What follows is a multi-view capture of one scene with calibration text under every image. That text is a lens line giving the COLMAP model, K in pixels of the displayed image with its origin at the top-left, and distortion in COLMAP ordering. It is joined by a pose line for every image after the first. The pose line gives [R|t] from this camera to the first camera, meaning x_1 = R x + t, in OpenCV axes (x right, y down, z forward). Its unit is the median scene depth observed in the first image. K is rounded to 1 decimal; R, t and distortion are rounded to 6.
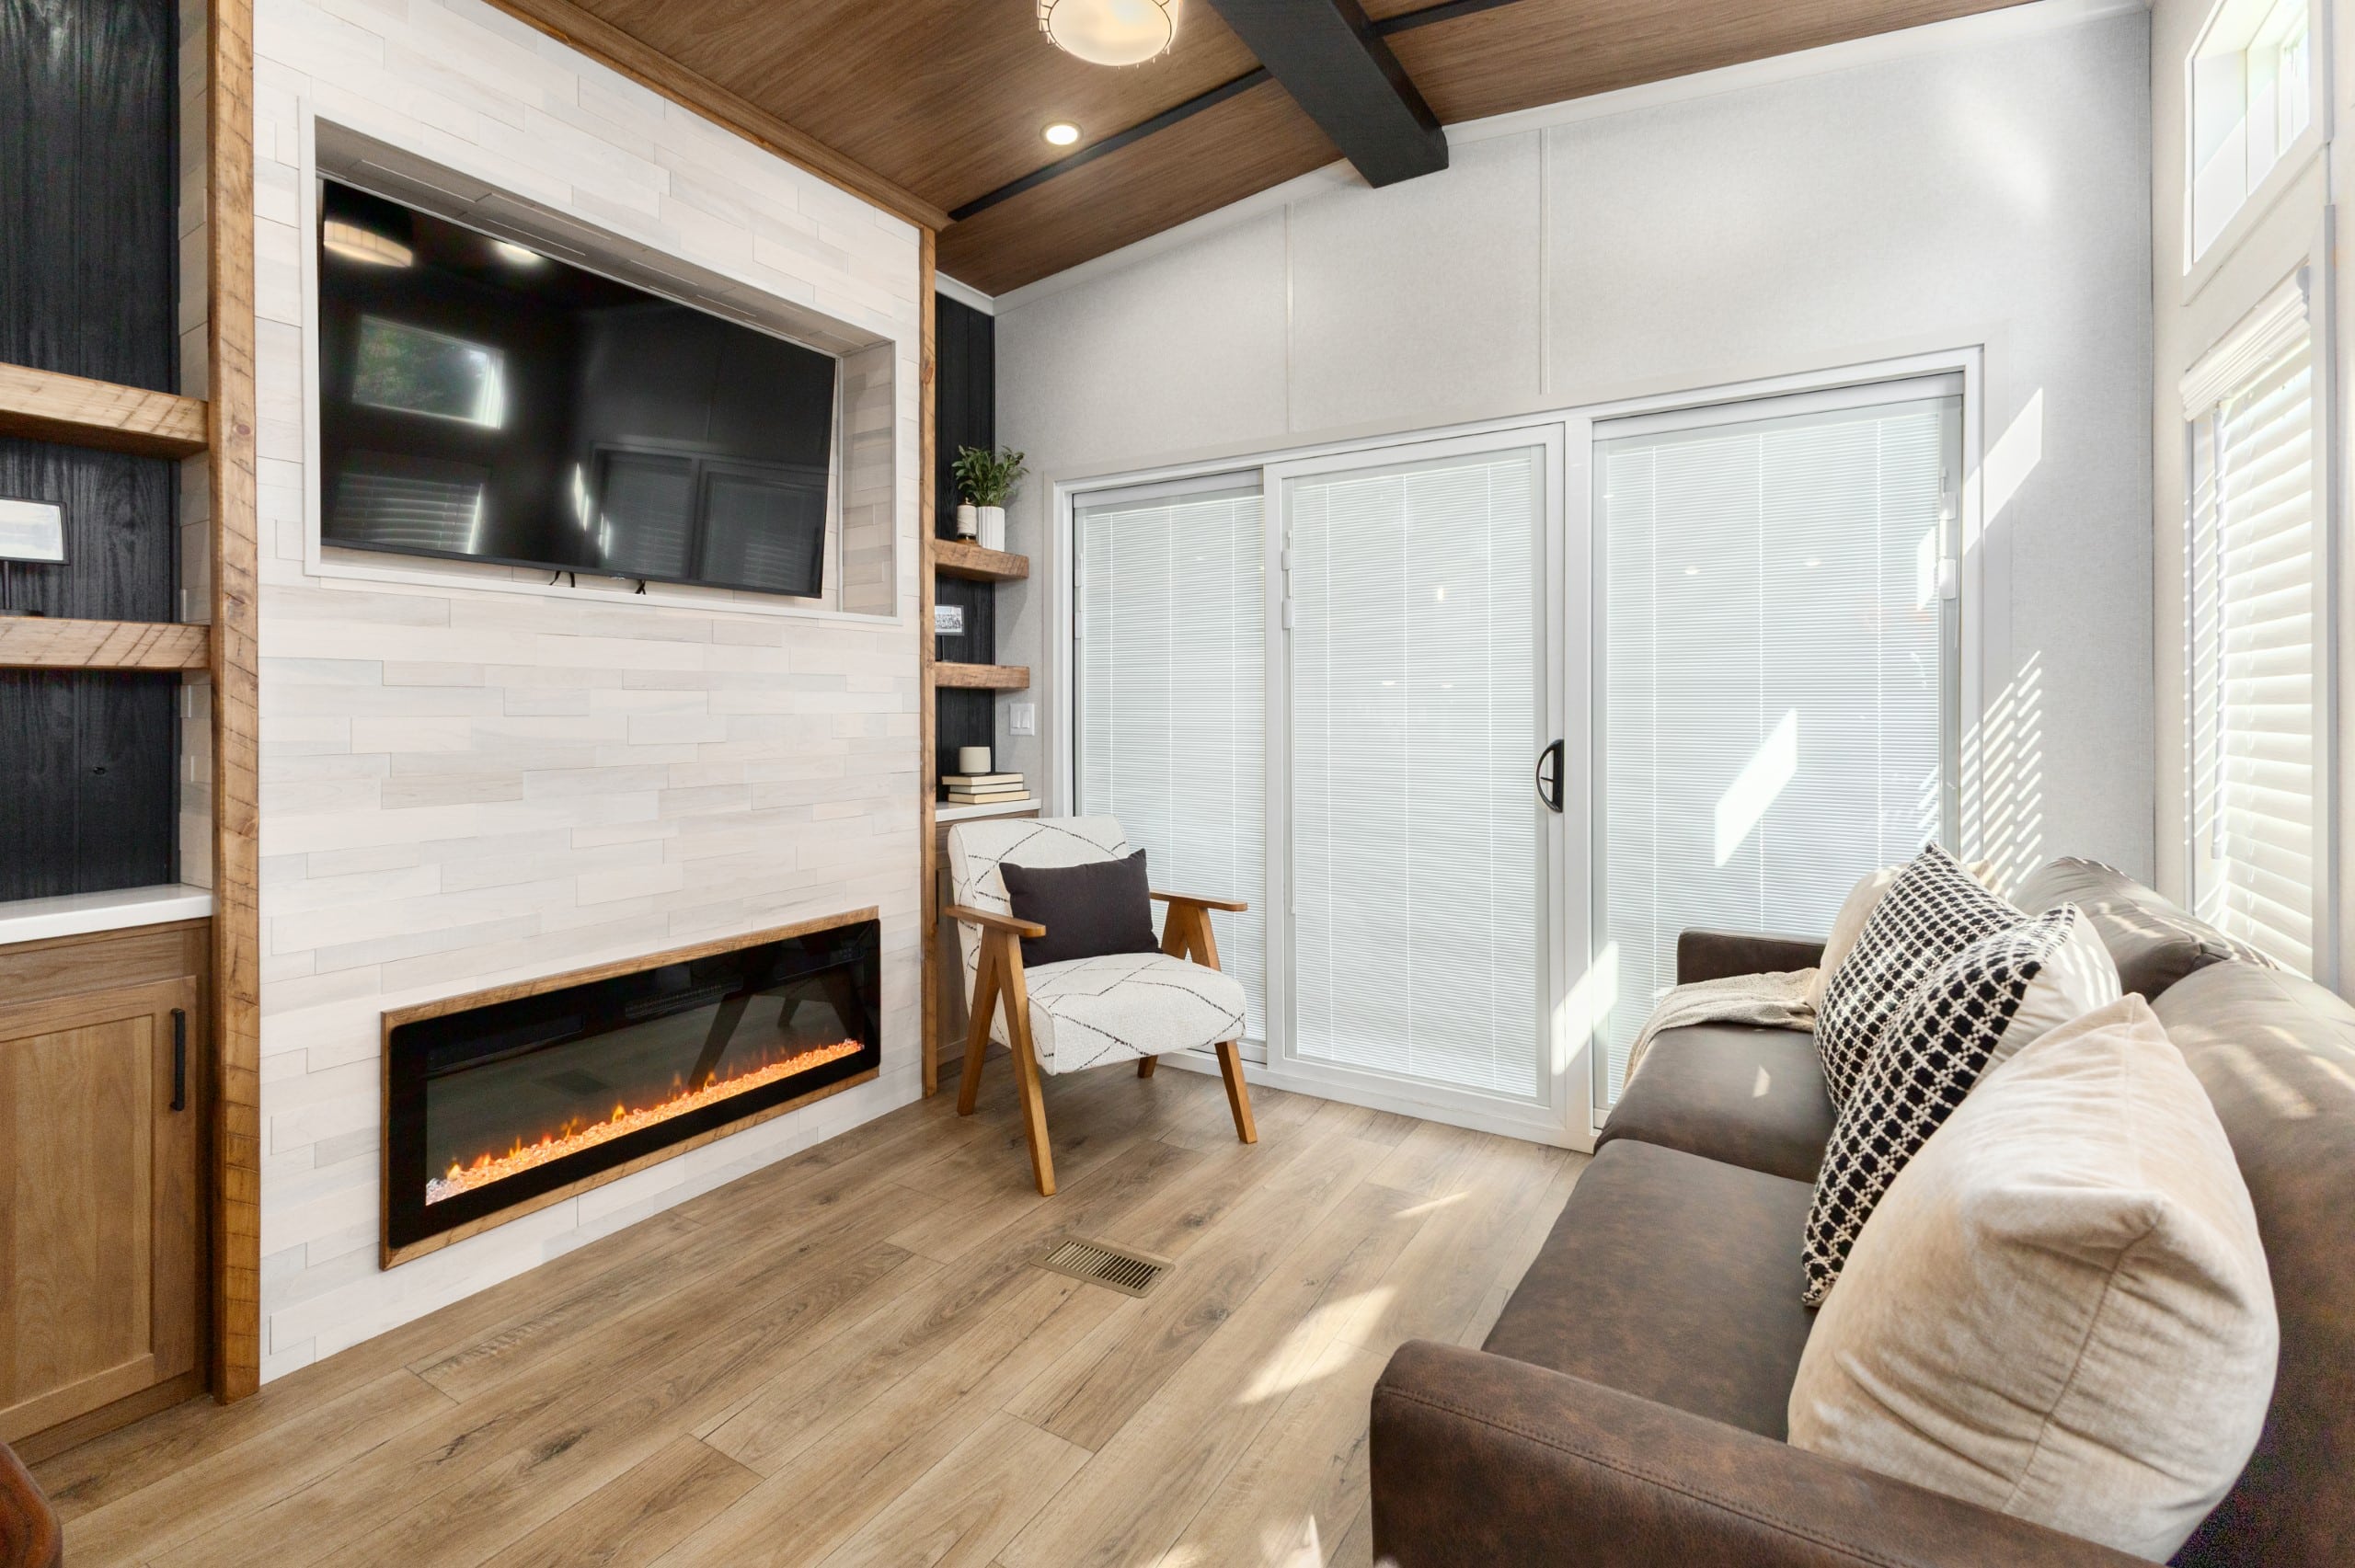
lens RADIAL K [[1044.9, 0, 1180.0], [0, 1044.9, 703.9], [0, 0, 1]] dist [0.003145, 0.000338]
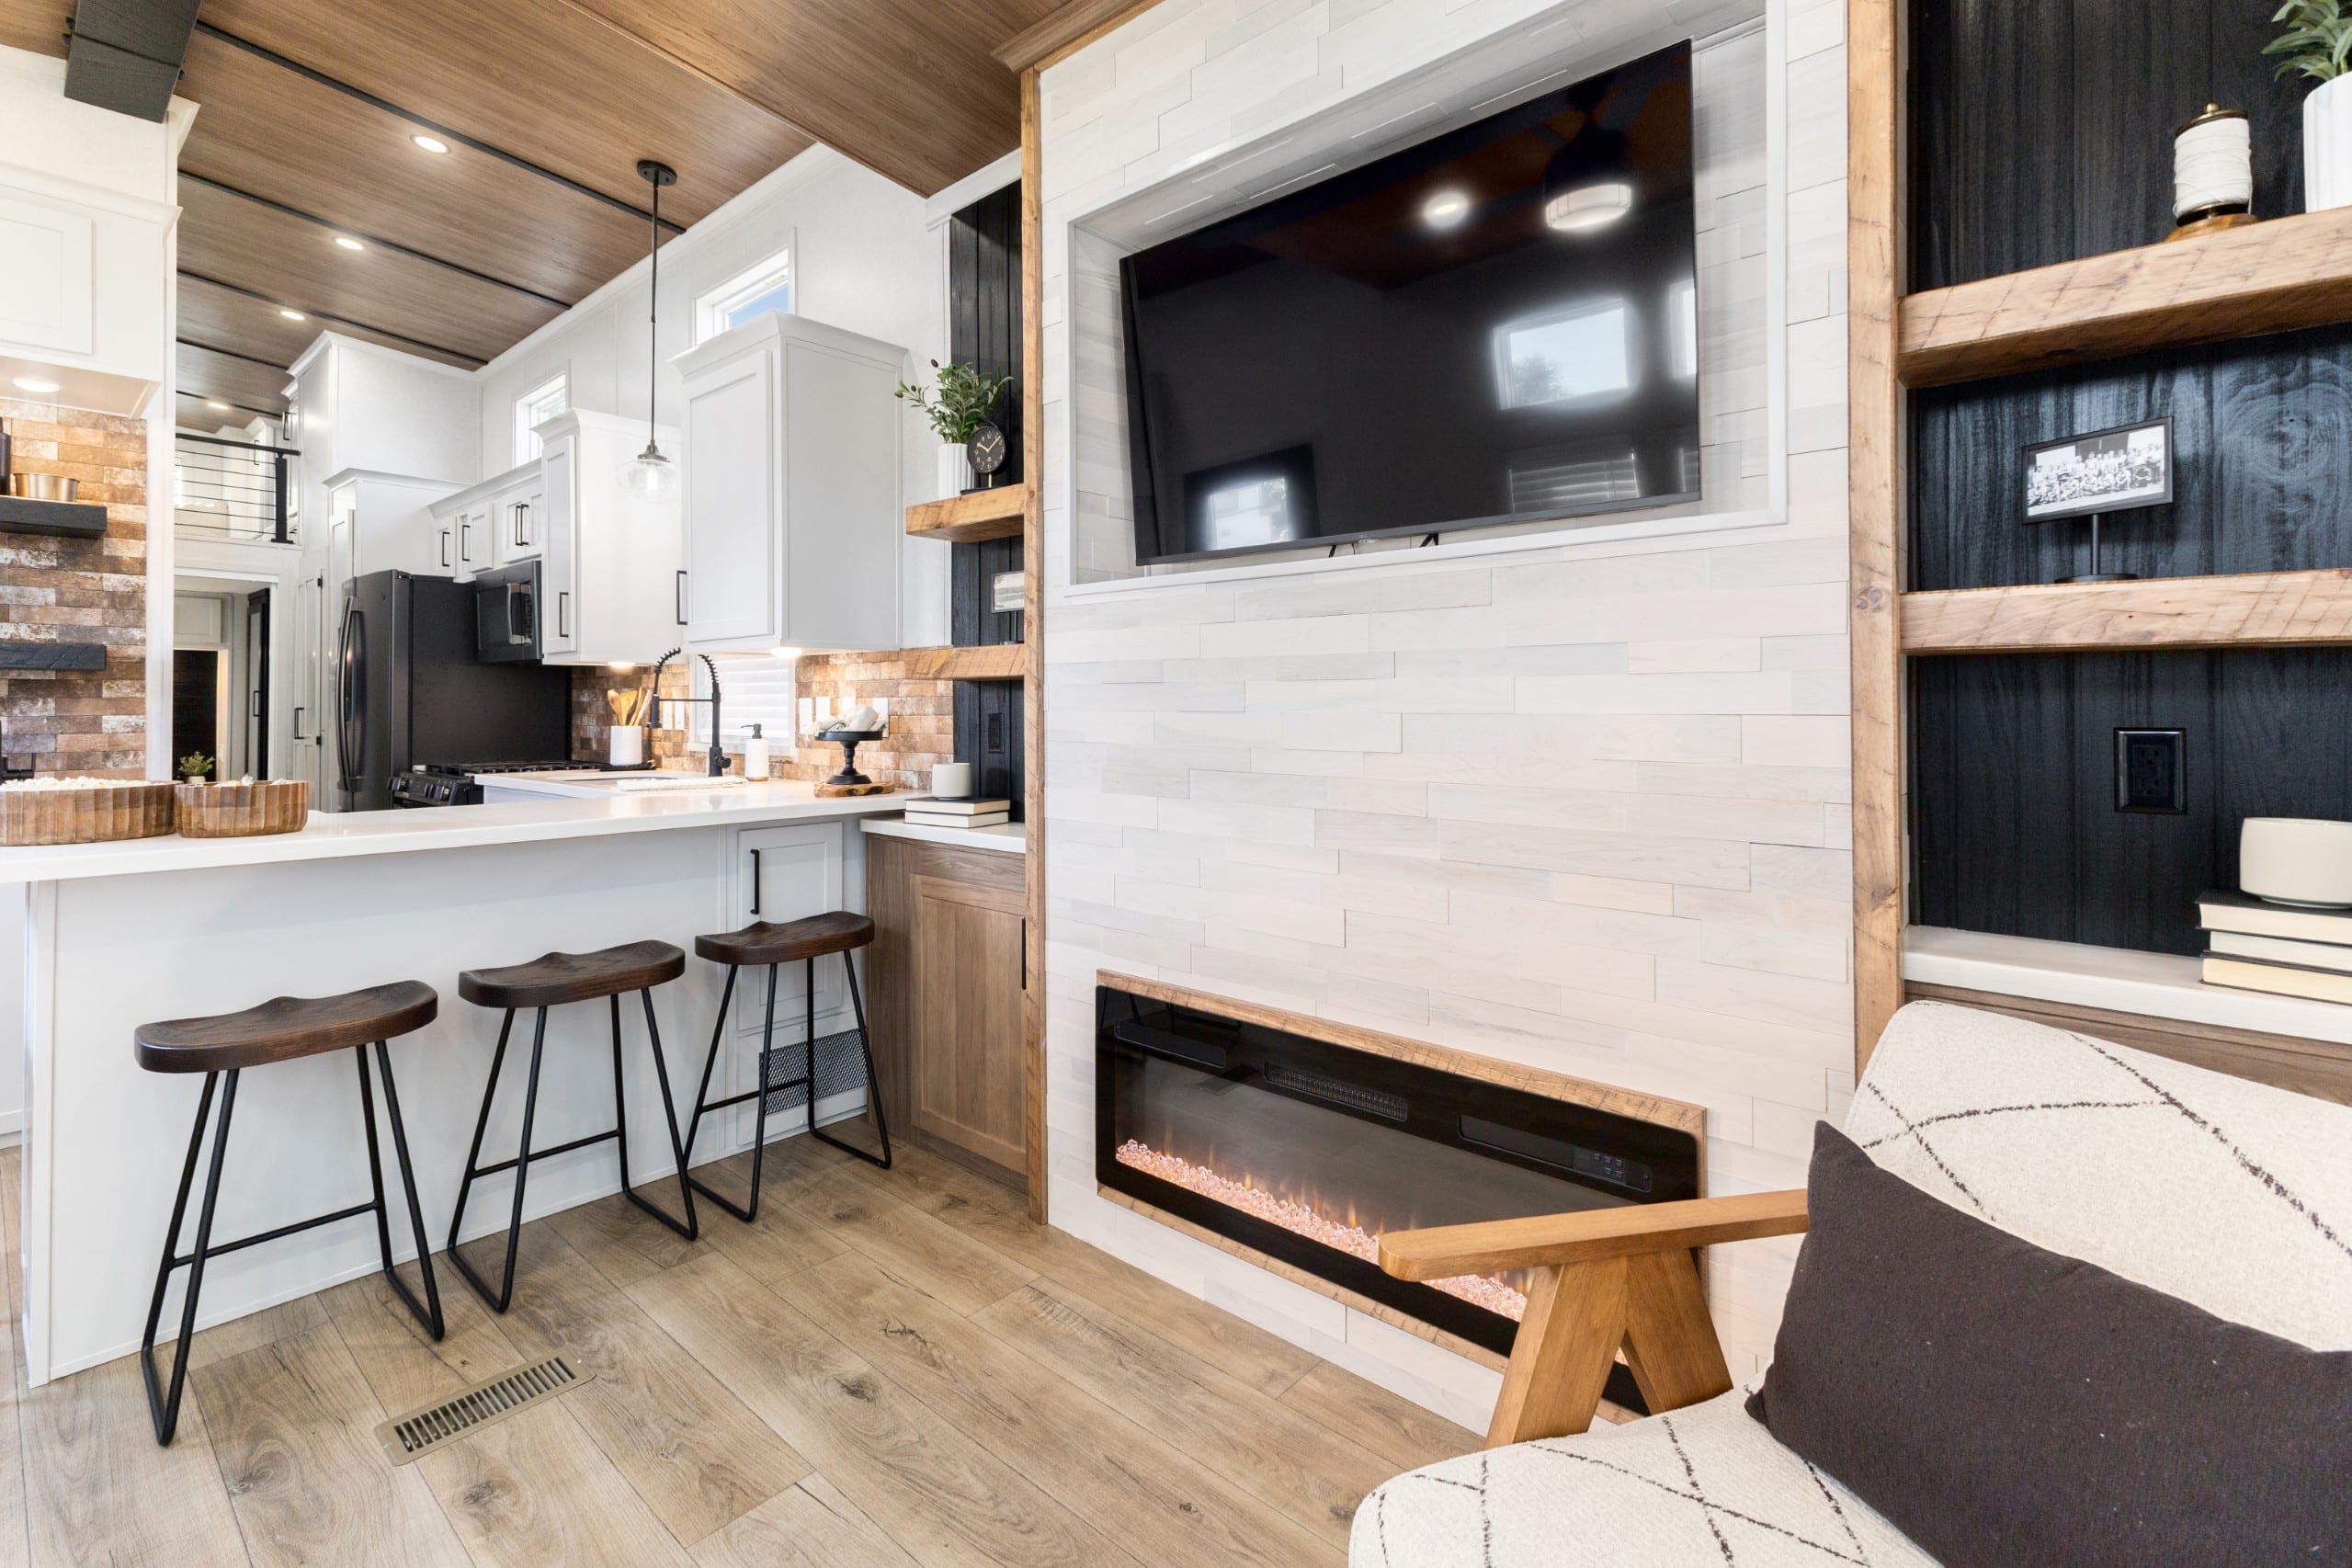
lens RADIAL K [[1043.7, 0, 1178.5], [0, 1043.7, 704.0], [0, 0, 1]] dist [0.003145, 0.000338]
pose [[-0.161584, -0.000448, -0.986859, 0.323274], [0.003390, 0.999994, -0.001009, 0.005168], [0.986853, -0.003509, -0.161581, 1.169302]]
